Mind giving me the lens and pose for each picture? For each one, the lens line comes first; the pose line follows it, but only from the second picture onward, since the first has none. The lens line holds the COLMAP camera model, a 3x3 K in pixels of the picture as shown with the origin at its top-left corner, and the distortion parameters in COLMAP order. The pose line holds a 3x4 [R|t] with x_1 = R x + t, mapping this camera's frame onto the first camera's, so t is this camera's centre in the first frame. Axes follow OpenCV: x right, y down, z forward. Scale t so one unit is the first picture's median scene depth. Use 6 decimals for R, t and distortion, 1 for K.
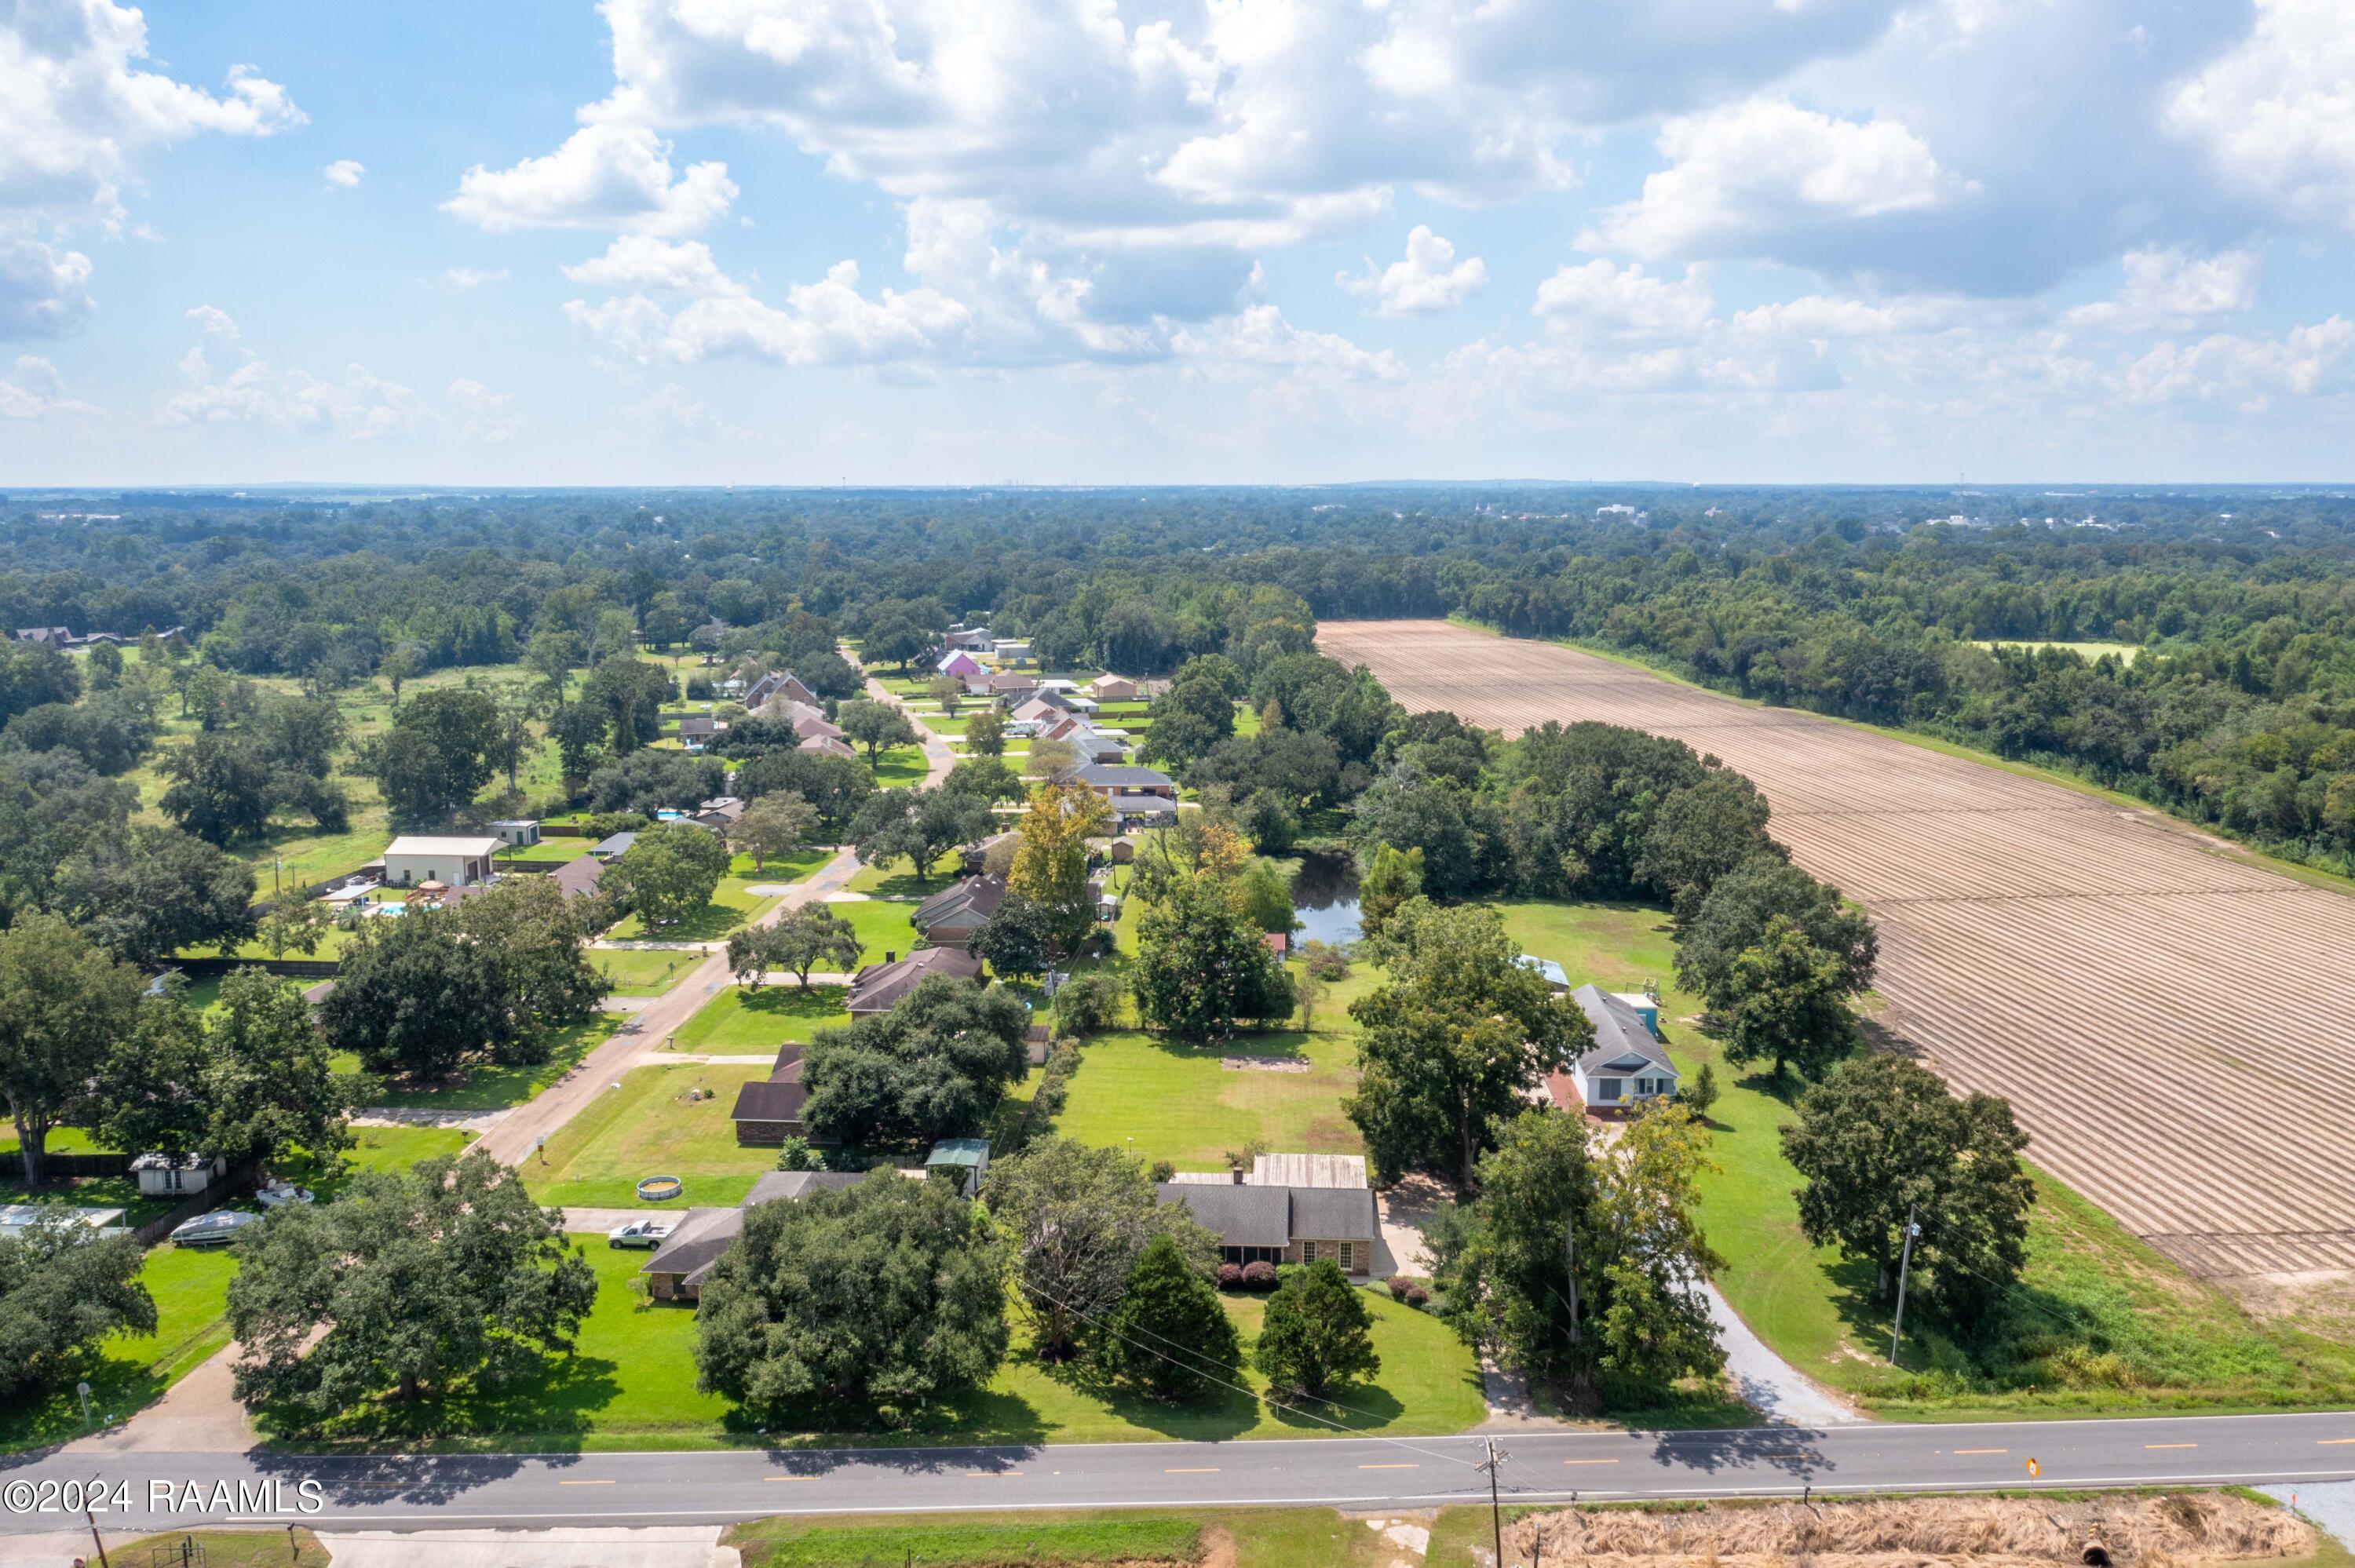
lens RADIAL K [[1870.7, 0, 1112.9], [0, 1870.7, 787.7], [0, 0, 1]] dist [-0.023673, 0.016316]
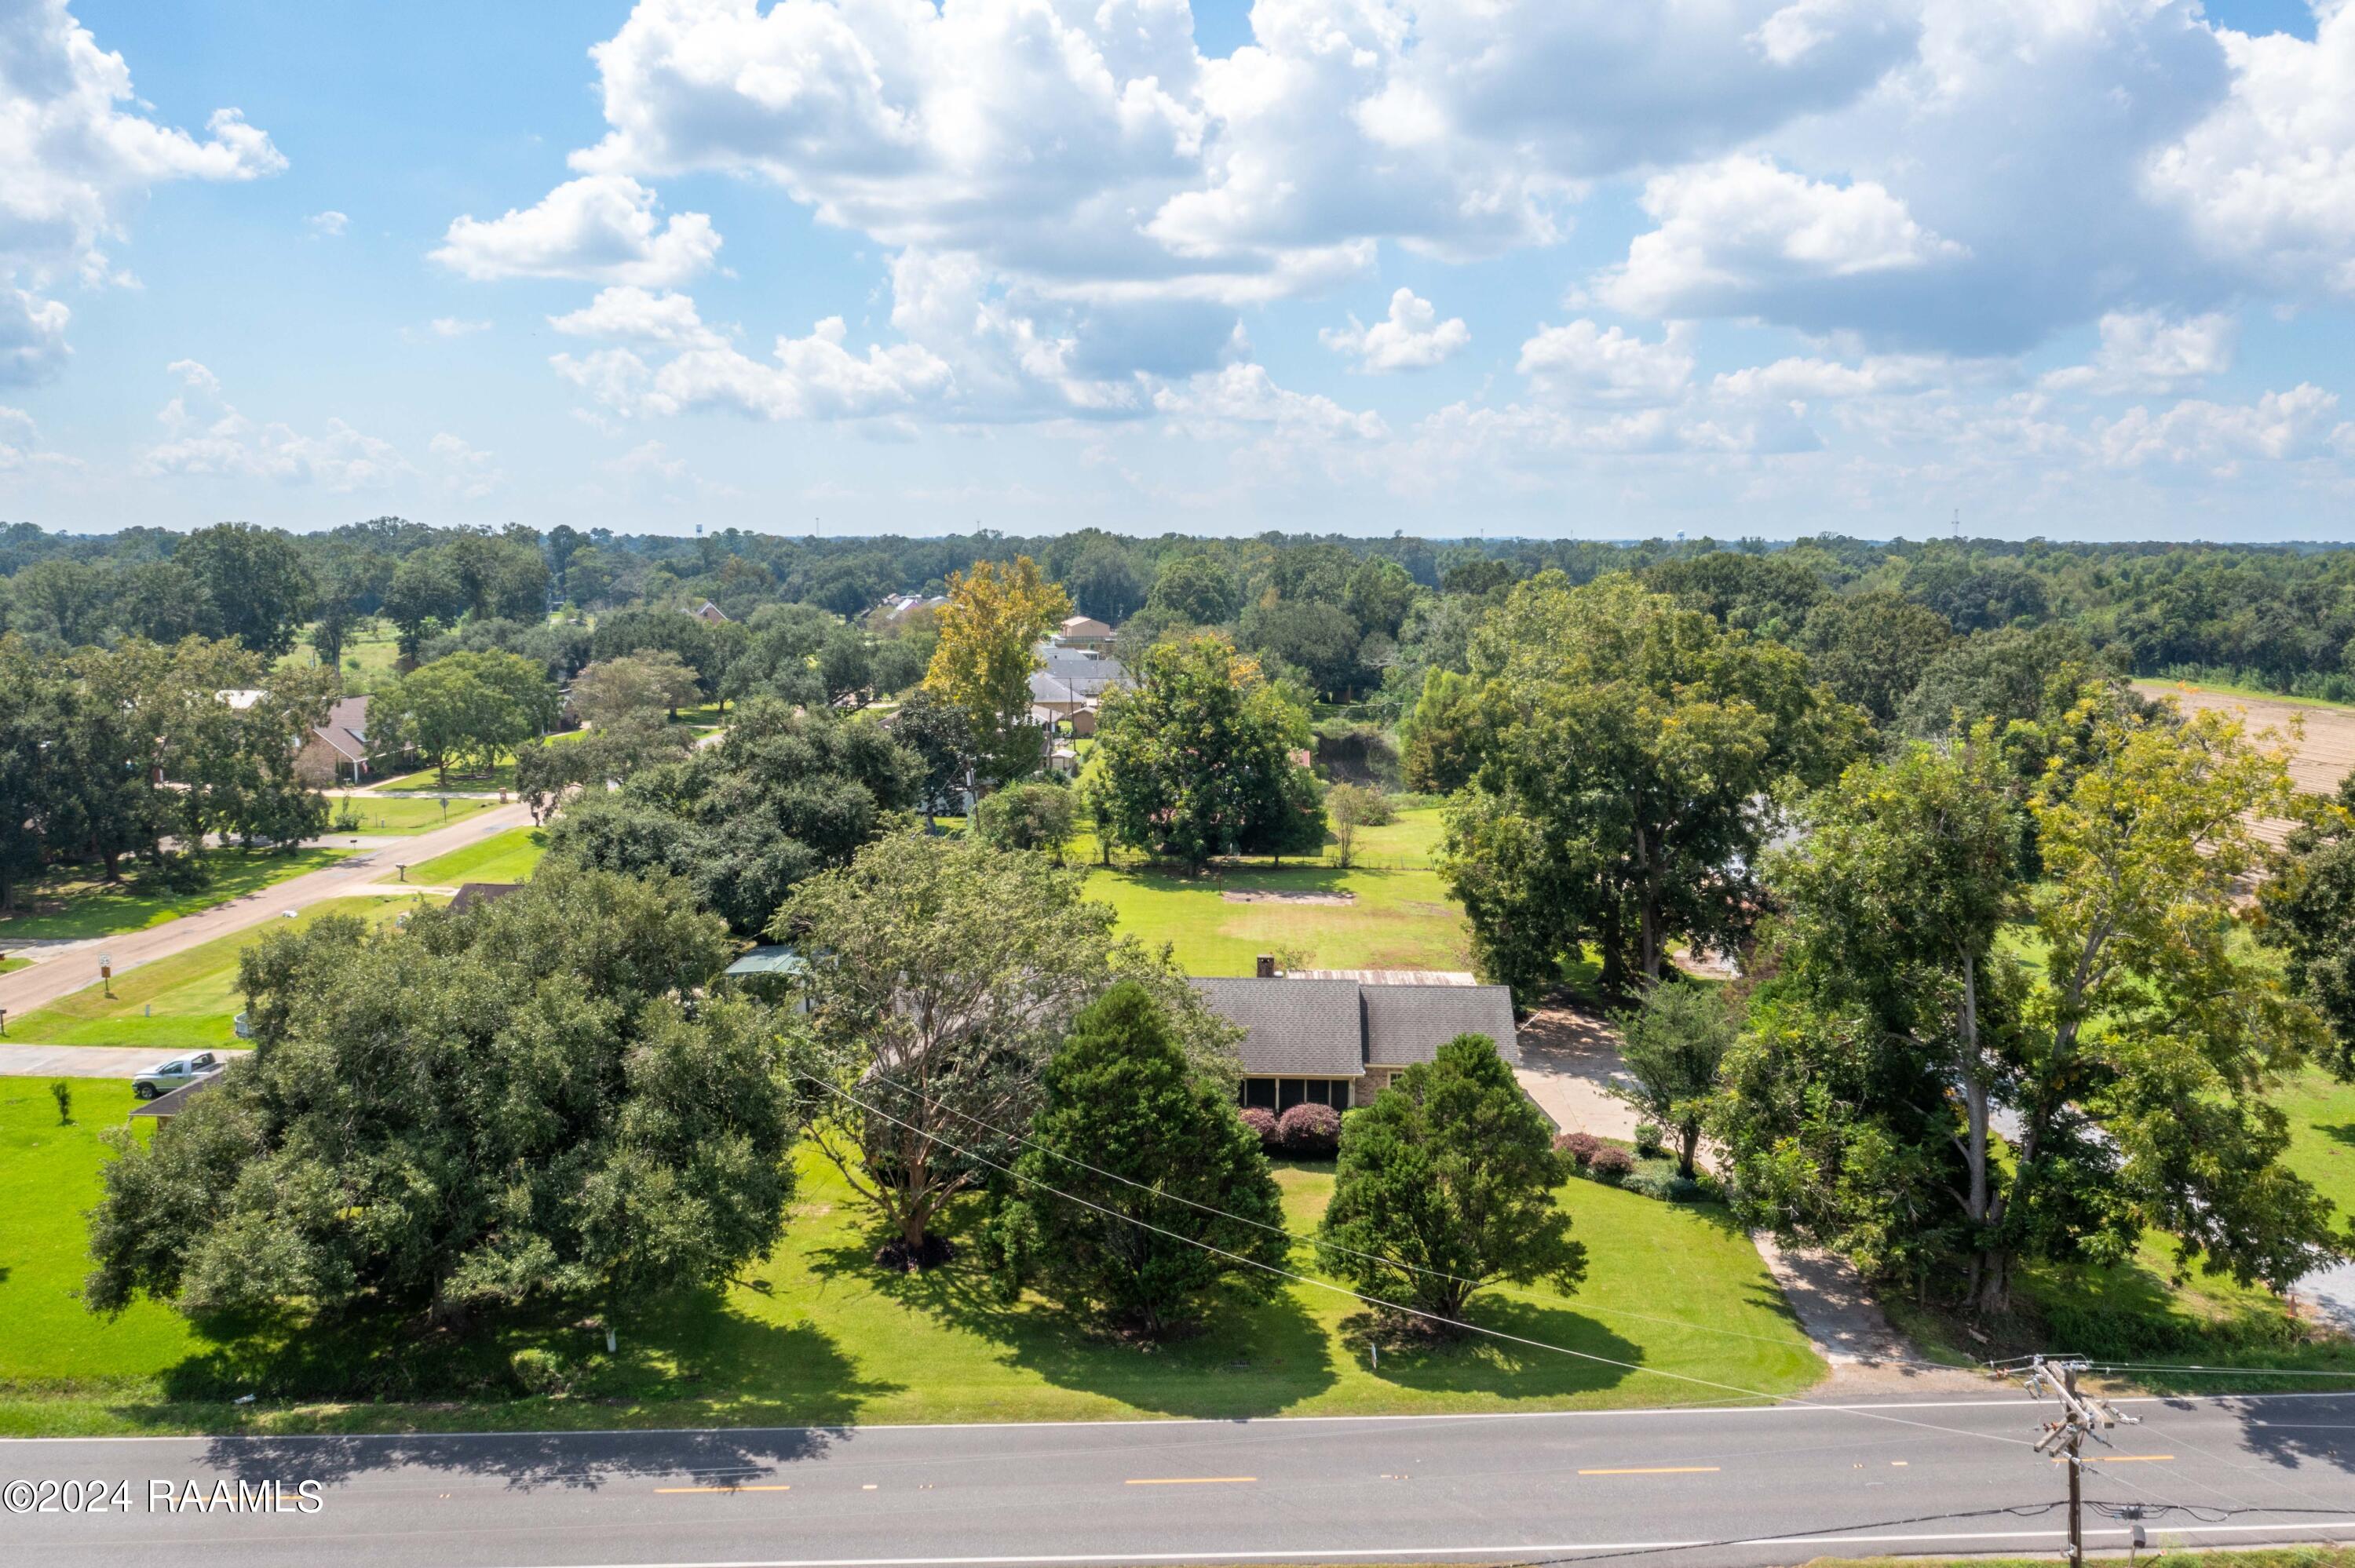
lens RADIAL K [[1870.7, 0, 1163.0], [0, 1870.7, 794.7], [0, 0, 1]] dist [-0.023673, 0.016316]
pose [[0.999139, 0.014852, 0.038726, 0.010087], [-0.013759, 0.999503, -0.028347, 0.123065], [-0.039128, 0.027790, 0.998848, 0.316804]]
